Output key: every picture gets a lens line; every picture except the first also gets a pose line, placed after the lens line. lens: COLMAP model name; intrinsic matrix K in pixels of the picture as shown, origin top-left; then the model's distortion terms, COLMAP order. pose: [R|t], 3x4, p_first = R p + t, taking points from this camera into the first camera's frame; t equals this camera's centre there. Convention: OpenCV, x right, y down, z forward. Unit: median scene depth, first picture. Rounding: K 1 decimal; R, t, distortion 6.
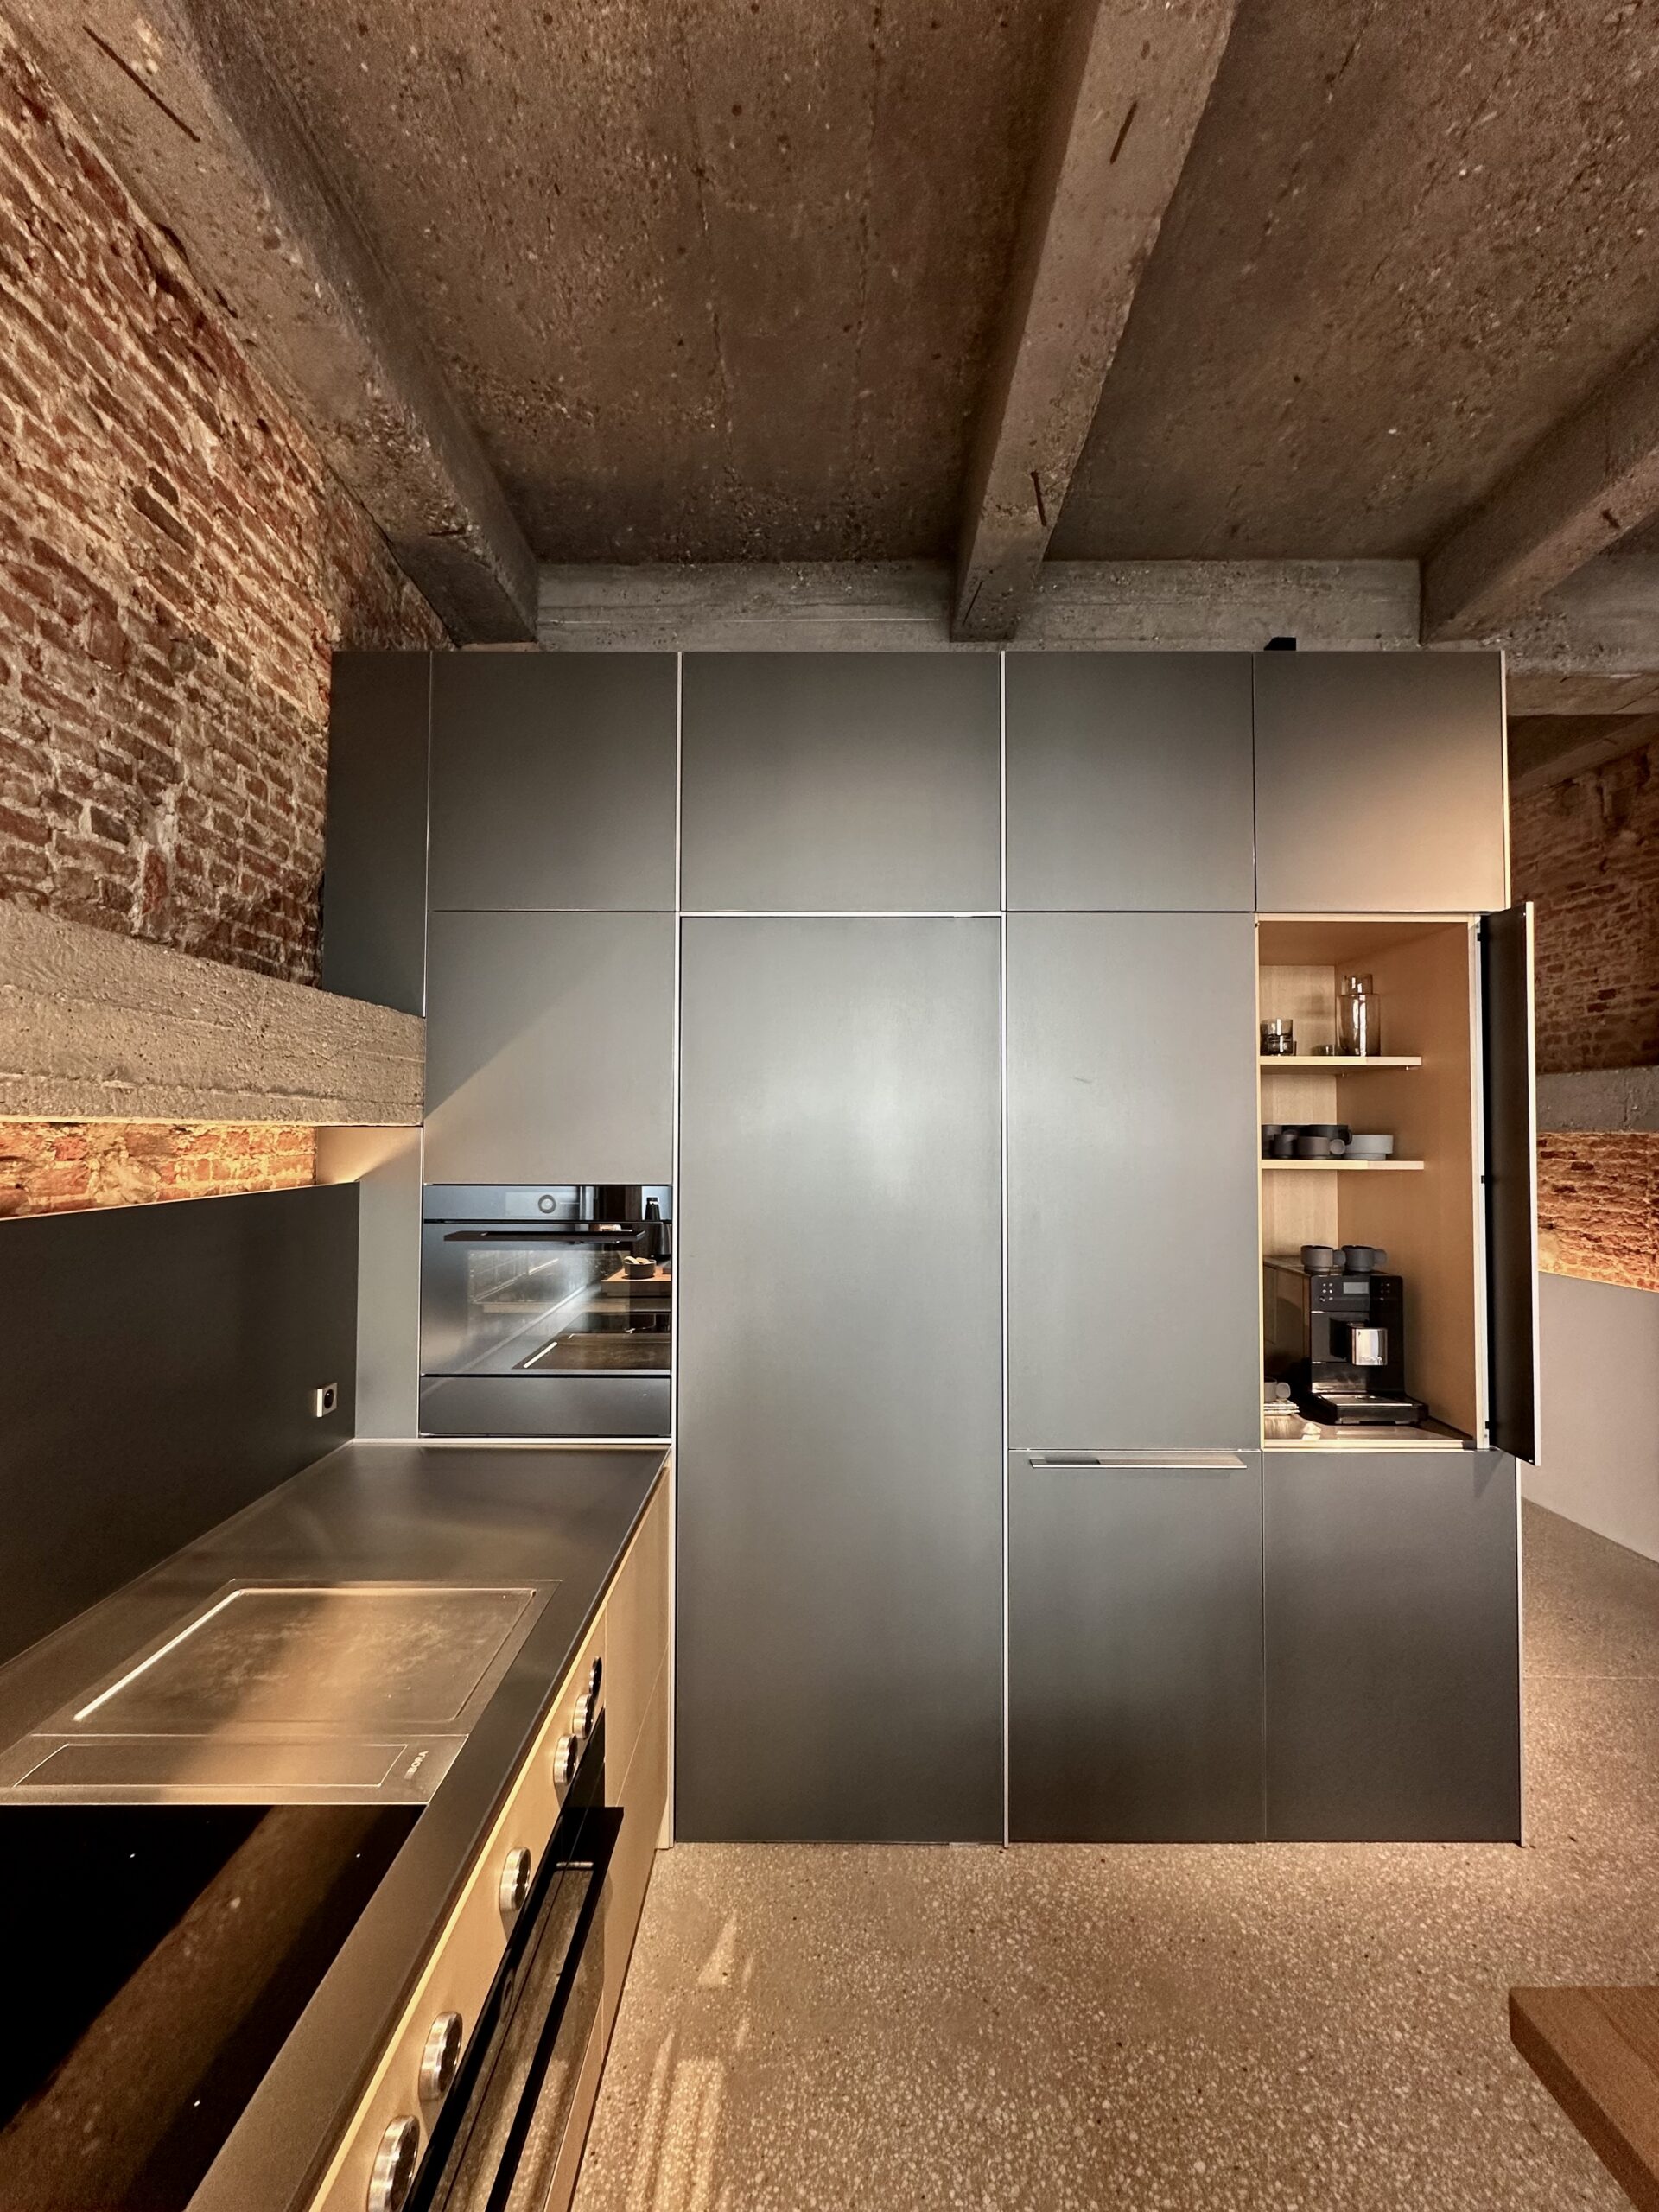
lens RADIAL K [[882.8, 0, 829.4], [0, 882.8, 1107.0], [0, 0, 1]] dist [-0.001696, 0.000156]
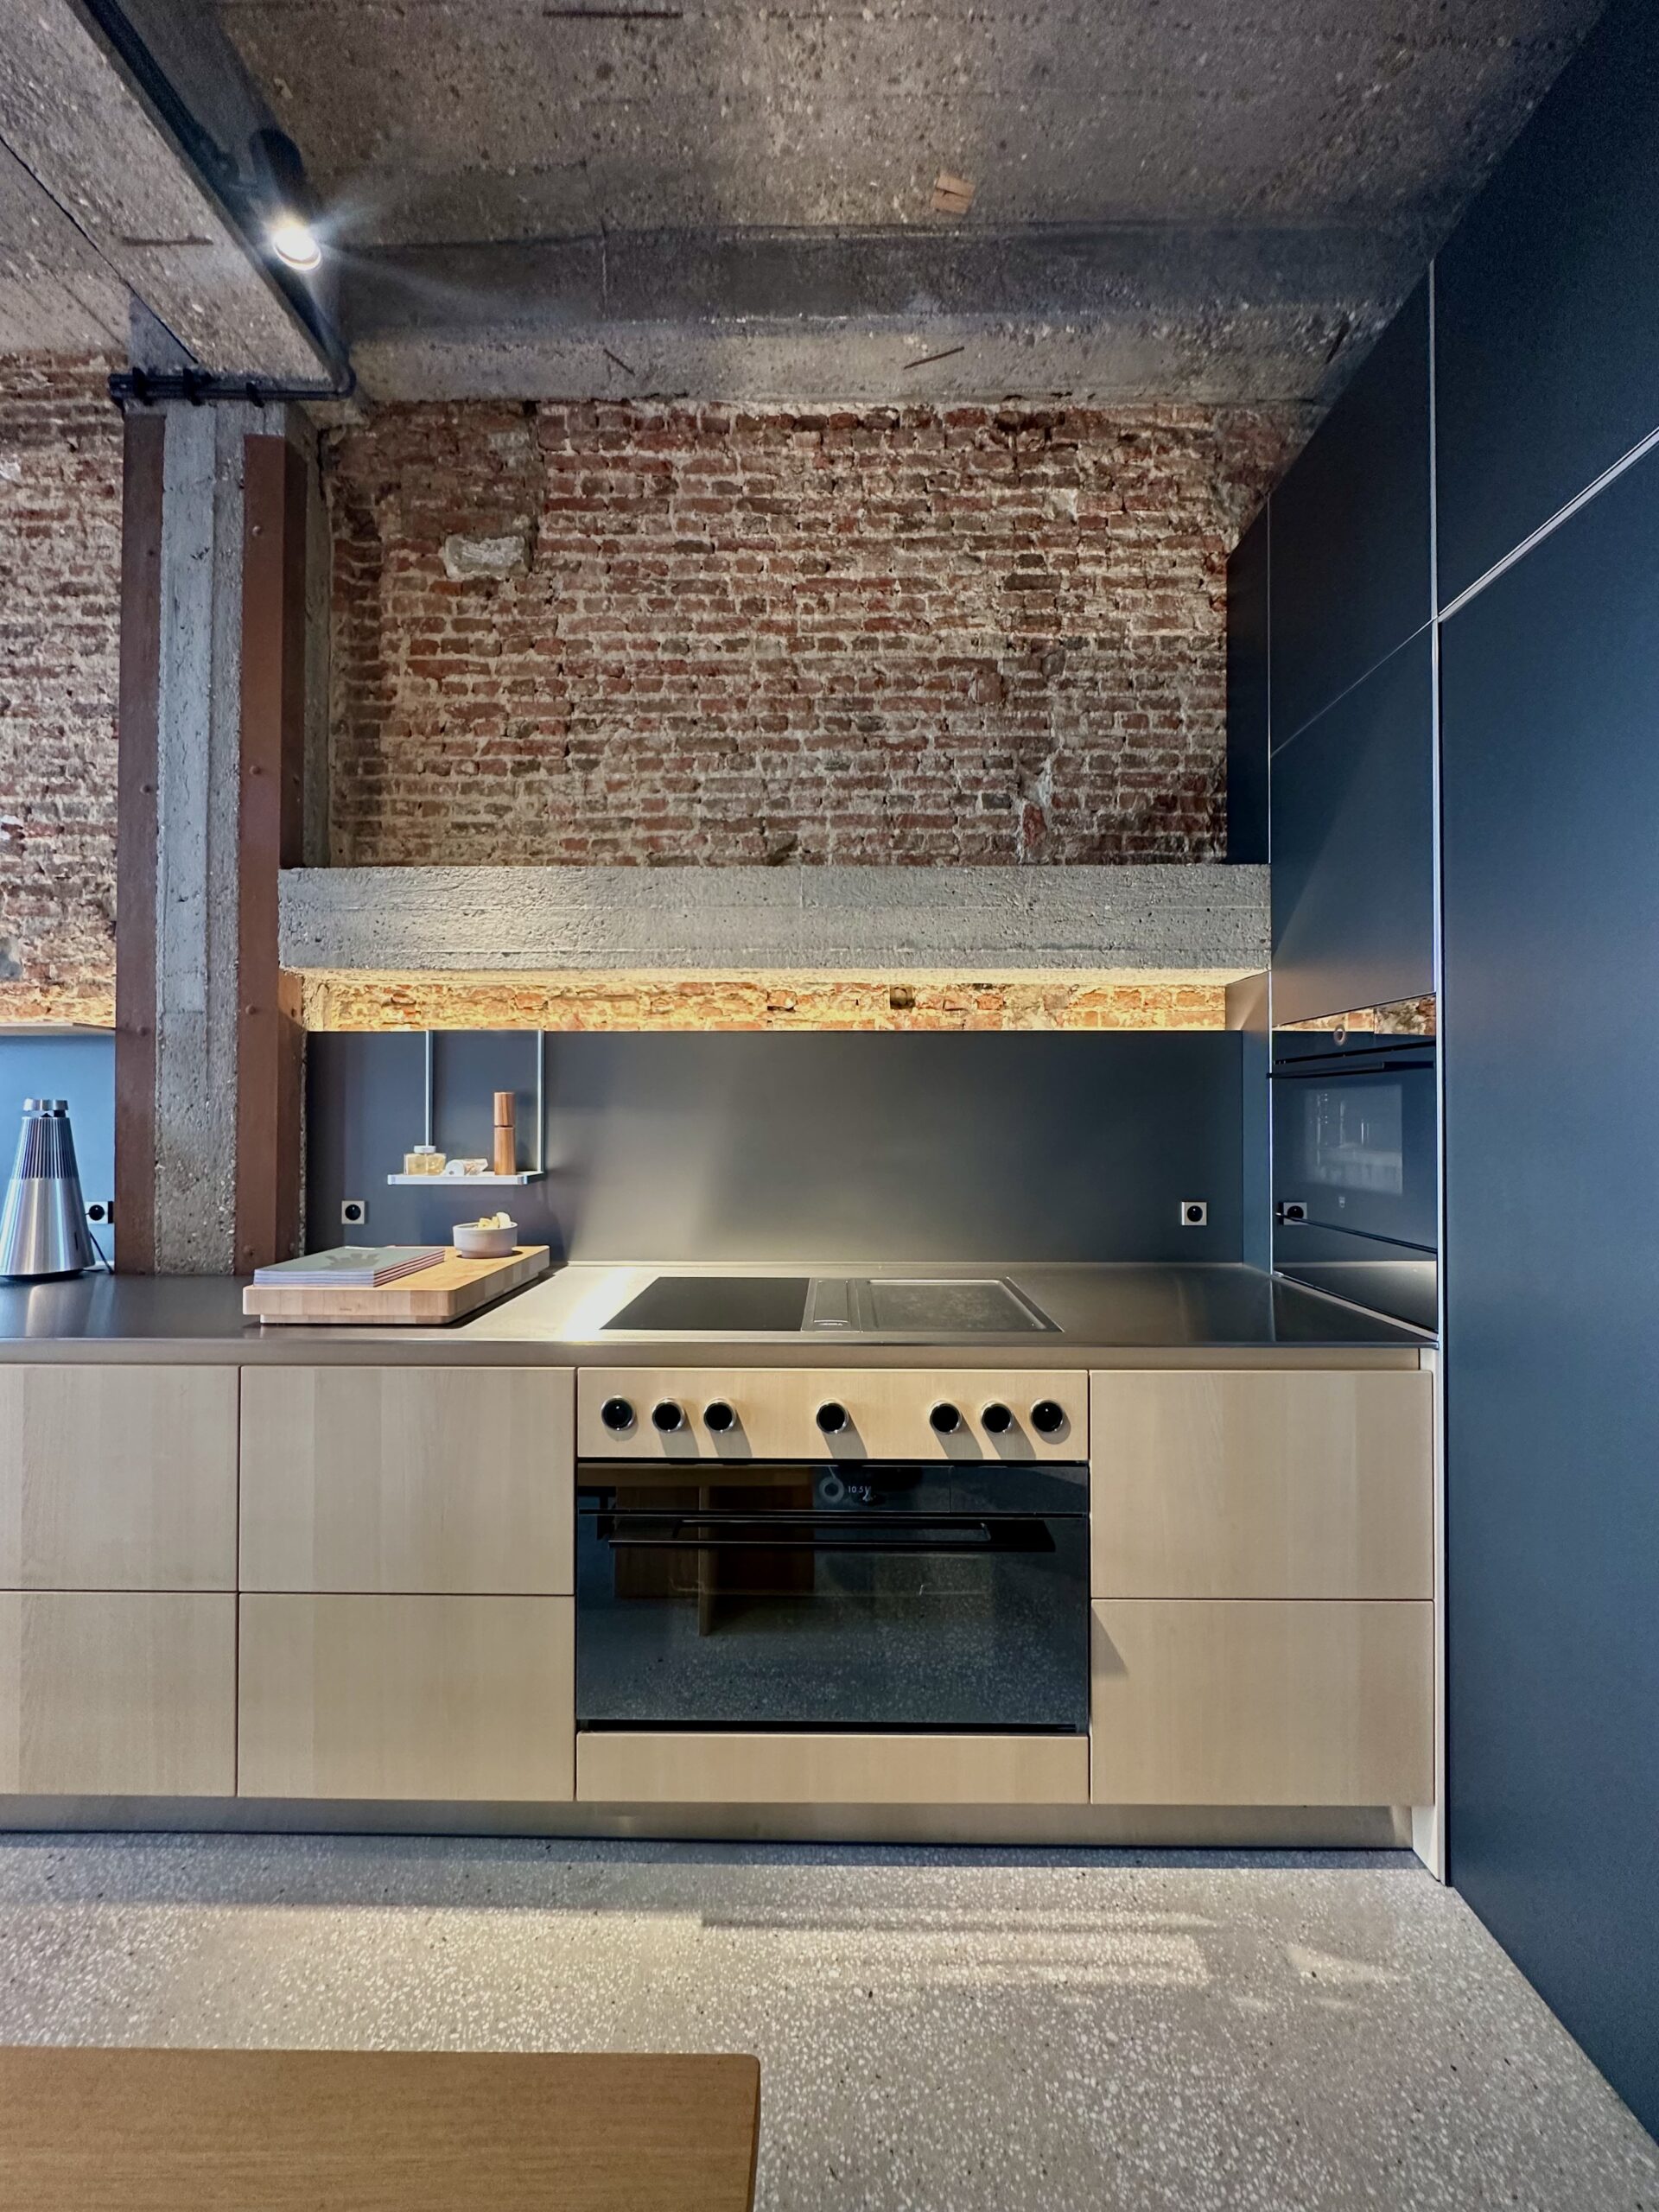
lens RADIAL K [[882.8, 0, 832.5], [0, 882.8, 1107.8], [0, 0, 1]] dist [-0.001696, 0.000156]
pose [[-0.014802, -0.011726, -0.999822, 0.698914], [0.025901, 0.999591, -0.012106, 0.223525], [0.999555, -0.026075, -0.014493, 0.627317]]
